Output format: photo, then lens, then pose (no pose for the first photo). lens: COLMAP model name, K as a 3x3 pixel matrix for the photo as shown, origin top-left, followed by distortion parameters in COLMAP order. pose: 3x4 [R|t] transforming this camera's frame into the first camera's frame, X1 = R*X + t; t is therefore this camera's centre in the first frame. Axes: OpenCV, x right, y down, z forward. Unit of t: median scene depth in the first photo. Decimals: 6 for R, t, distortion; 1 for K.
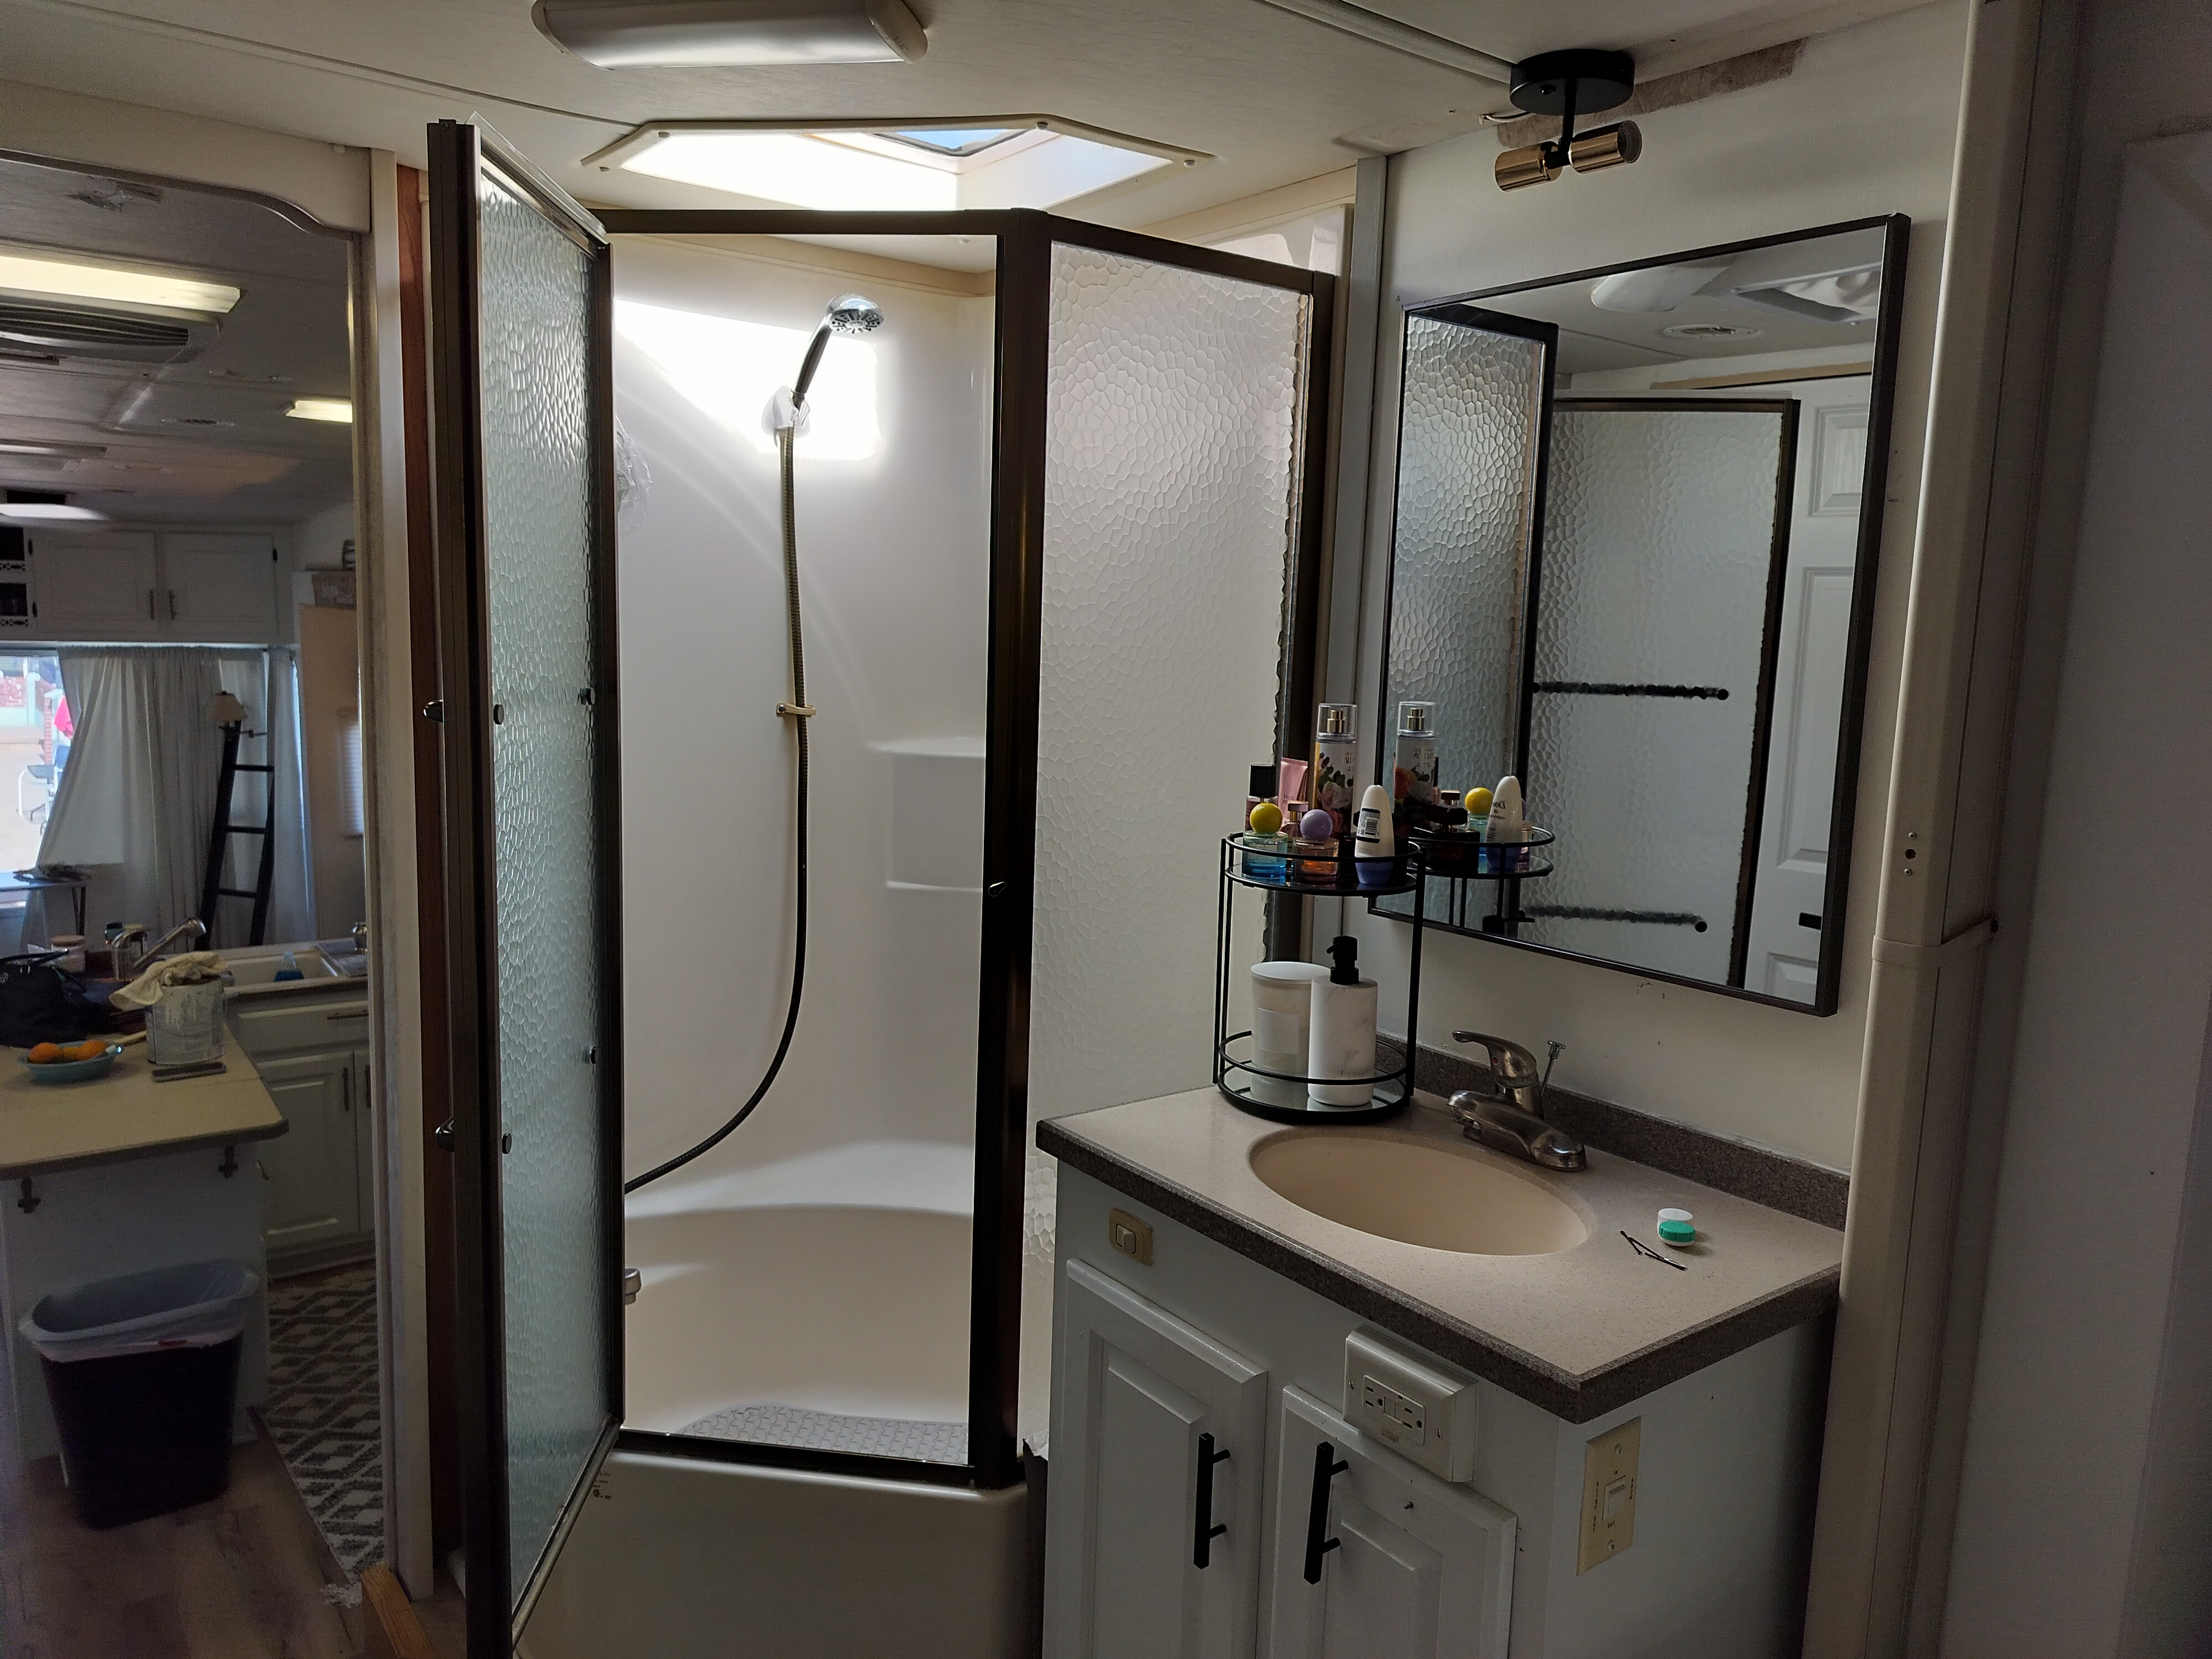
lens RADIAL K [[1549.8, 0, 1105.5], [0, 1549.8, 818.8], [0, 0, 1]] dist [0.050268, -0.054805]
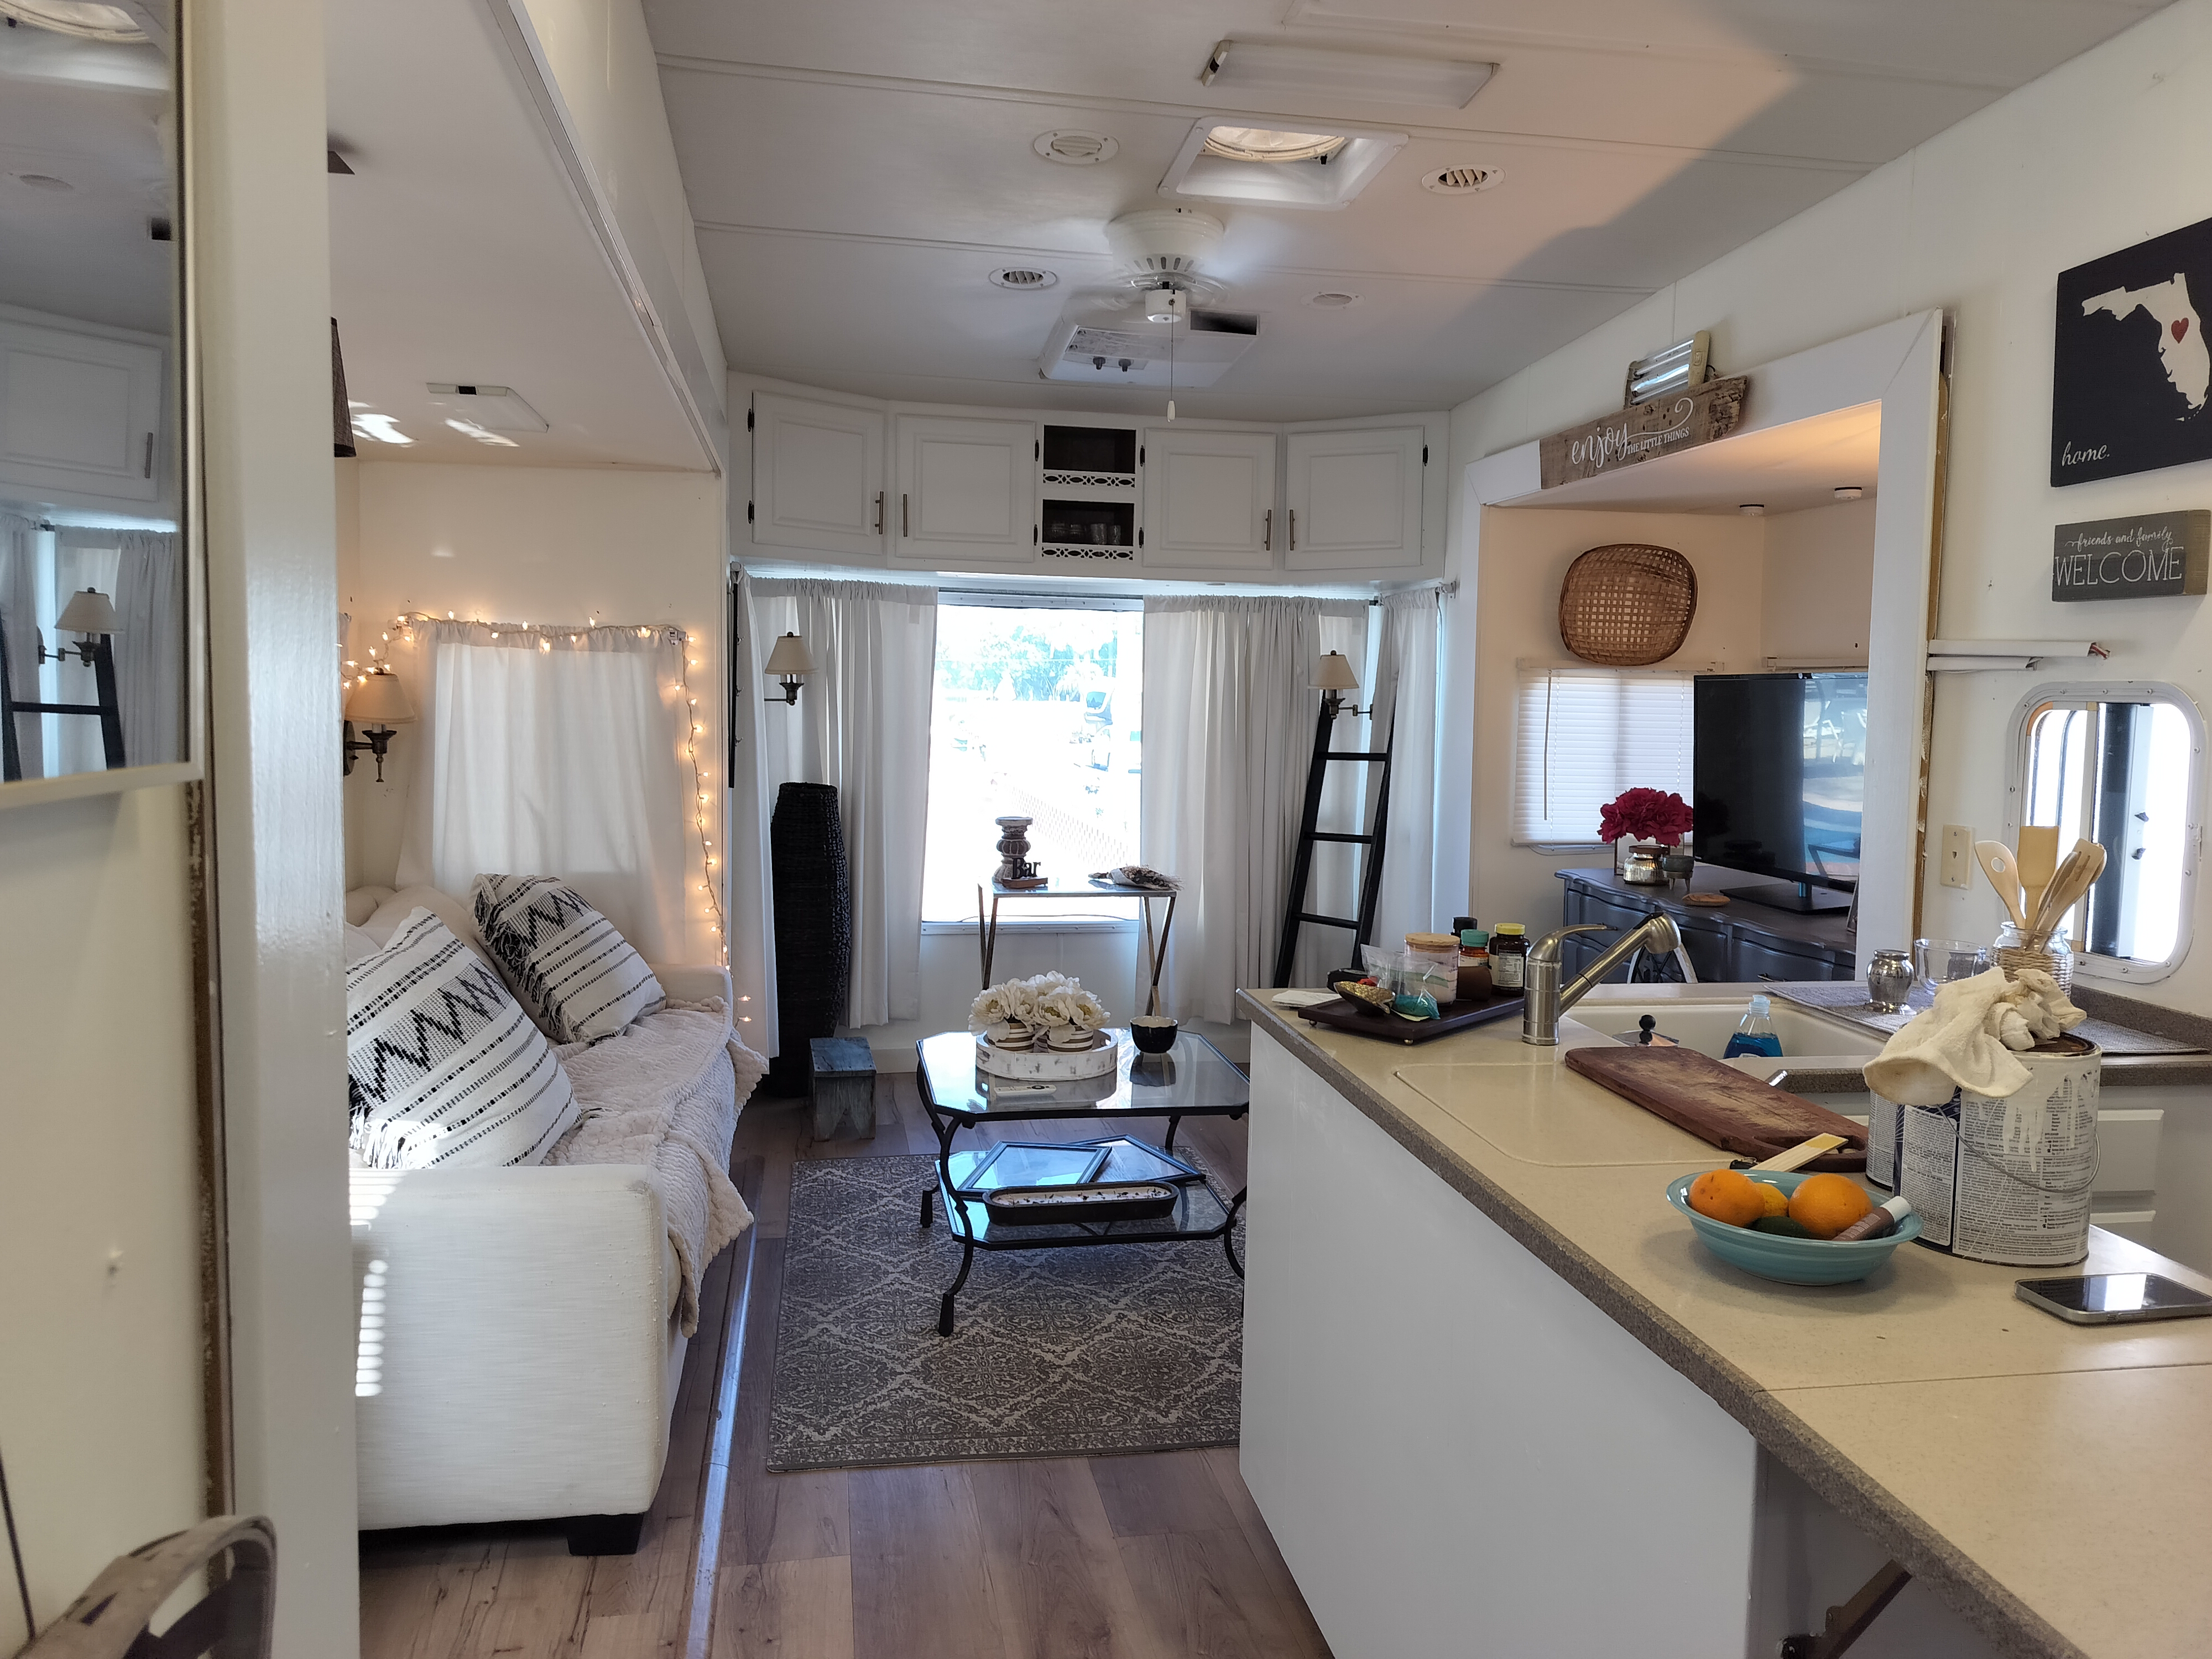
lens RADIAL K [[1549.8, 0, 1105.6], [0, 1549.8, 816.9], [0, 0, 1]] dist [0.050268, -0.054805]
pose [[0.890783, 0.024142, -0.453788, -1.306693], [-0.053088, 0.997279, -0.051155, 0.172489], [0.451318, 0.069658, 0.889640, 1.194816]]
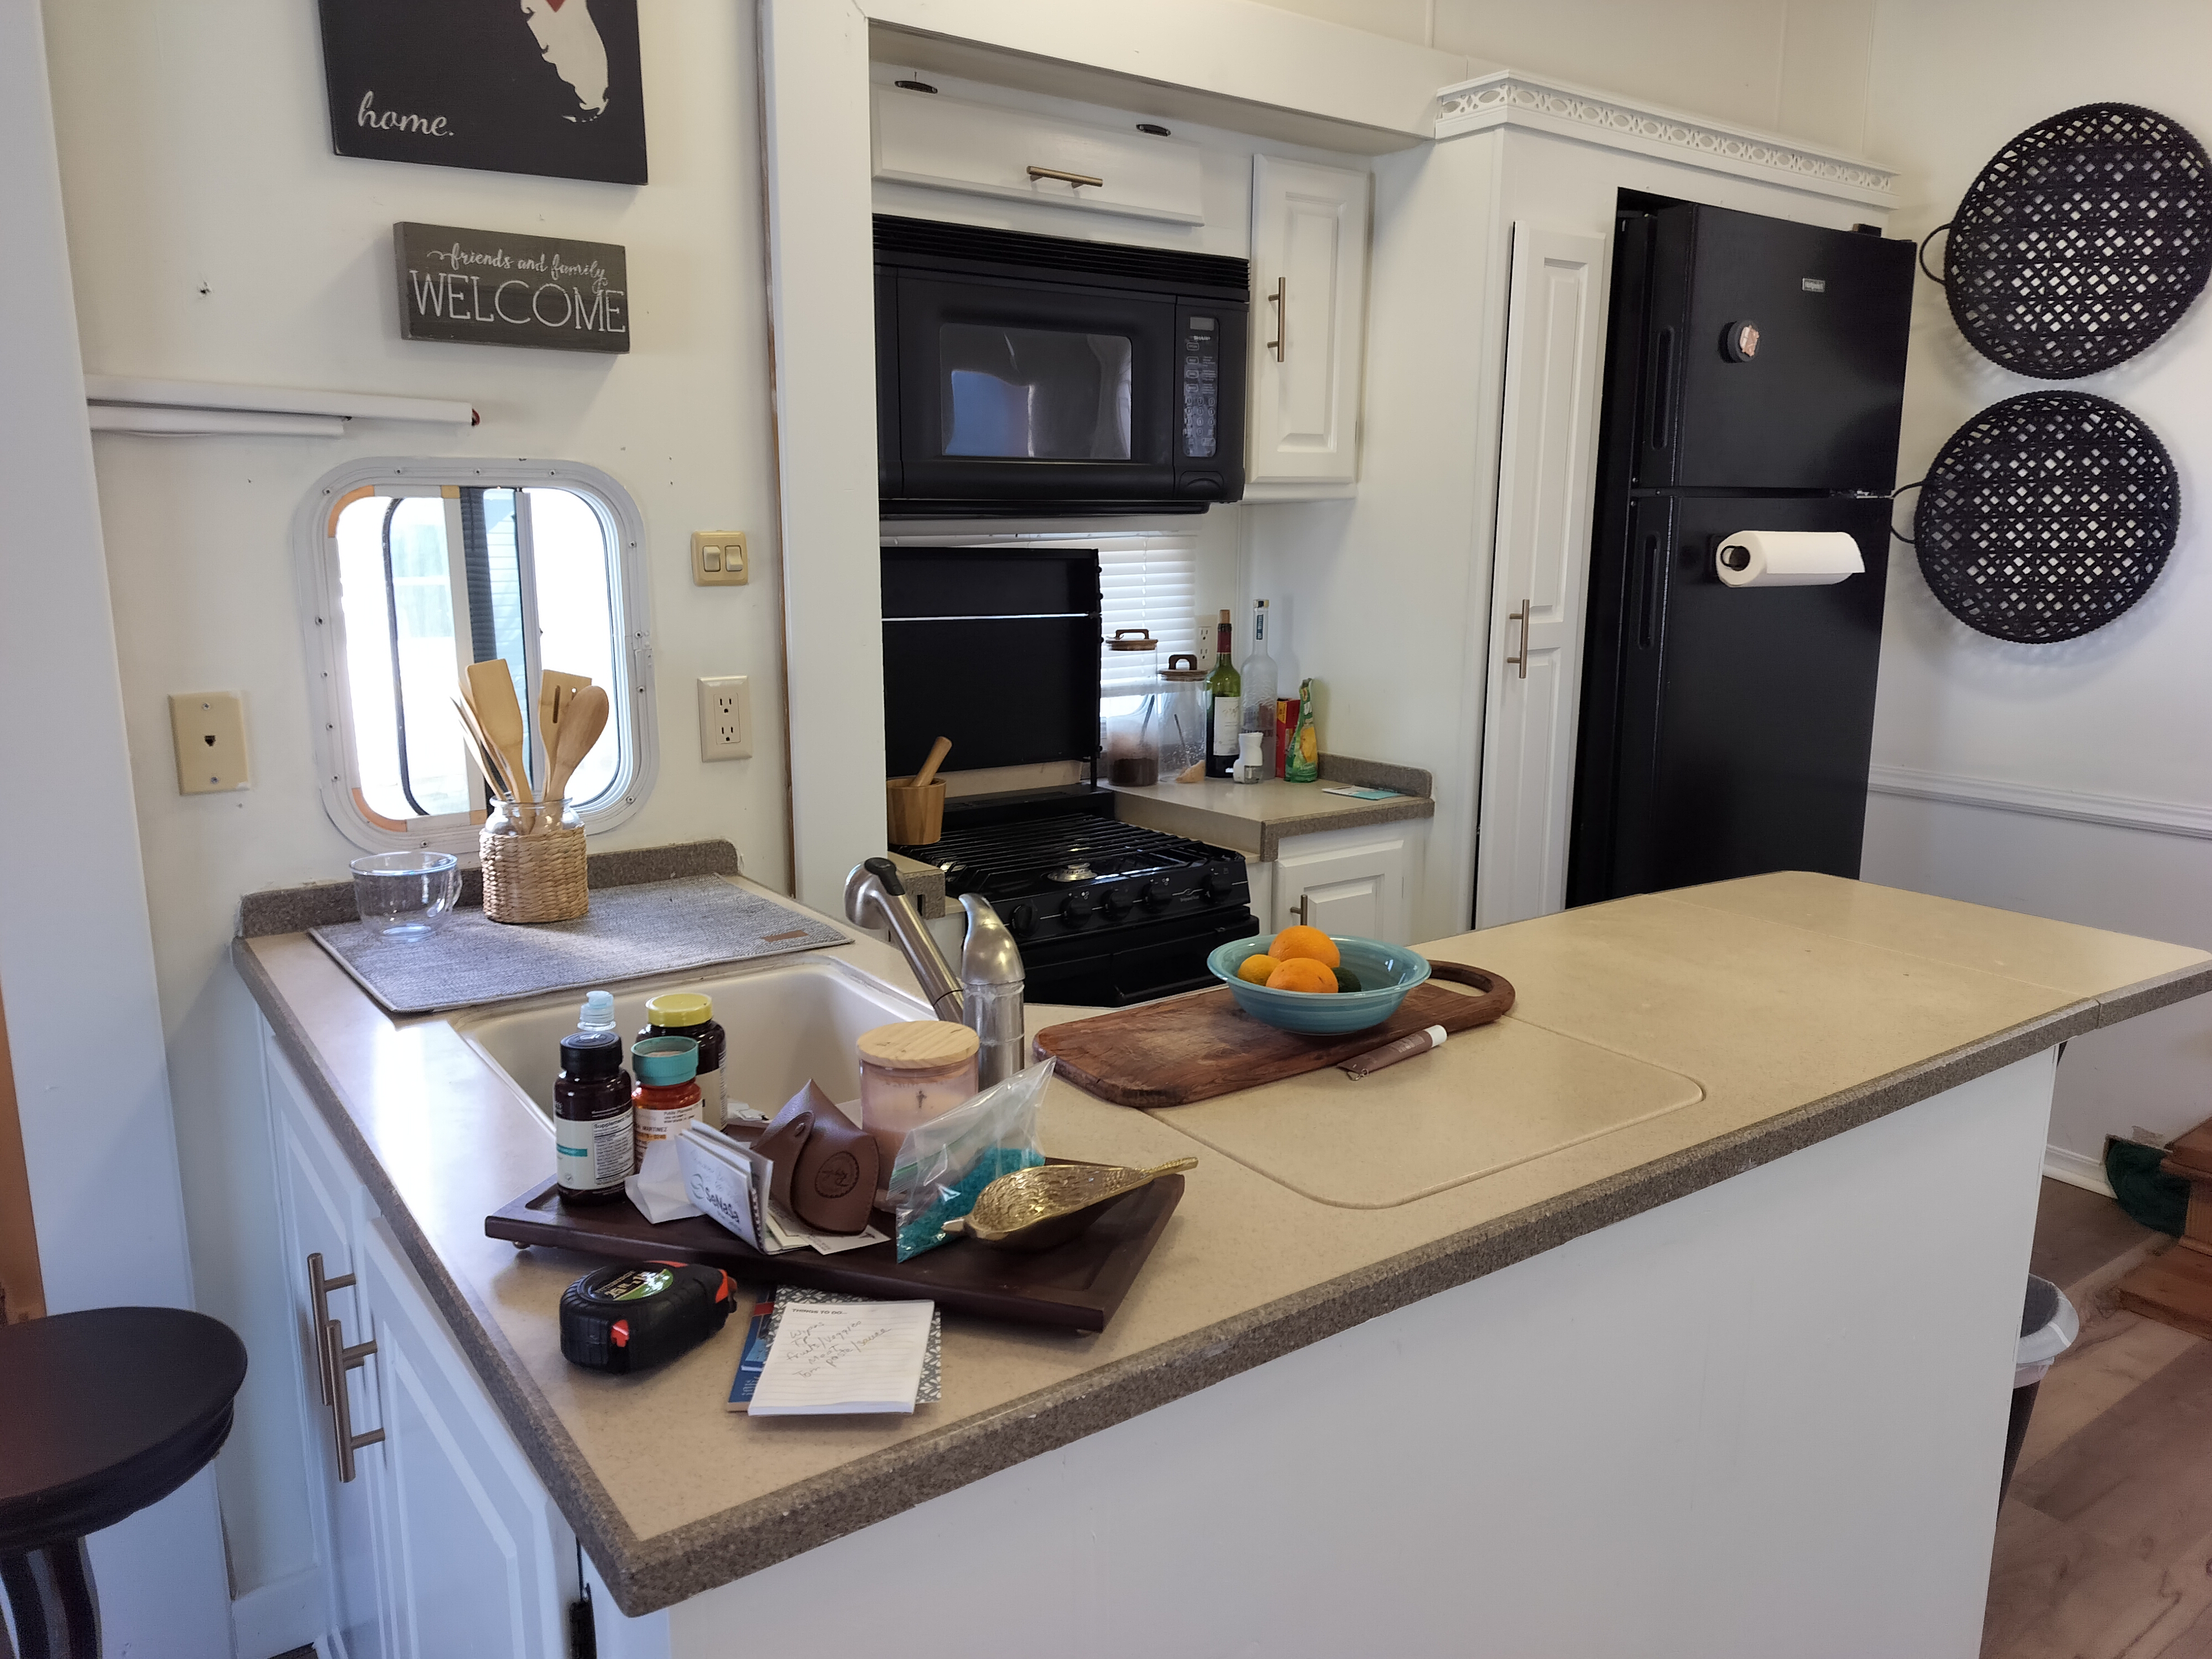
lens RADIAL K [[1549.8, 0, 1120.2], [0, 1549.8, 822.5], [0, 0, 1]] dist [0.050268, -0.054805]
pose [[0.017122, -0.224751, 0.974266, -2.192155], [0.134248, 0.966102, 0.220509, -0.001901], [-0.990800, 0.127017, 0.046714, 2.373979]]
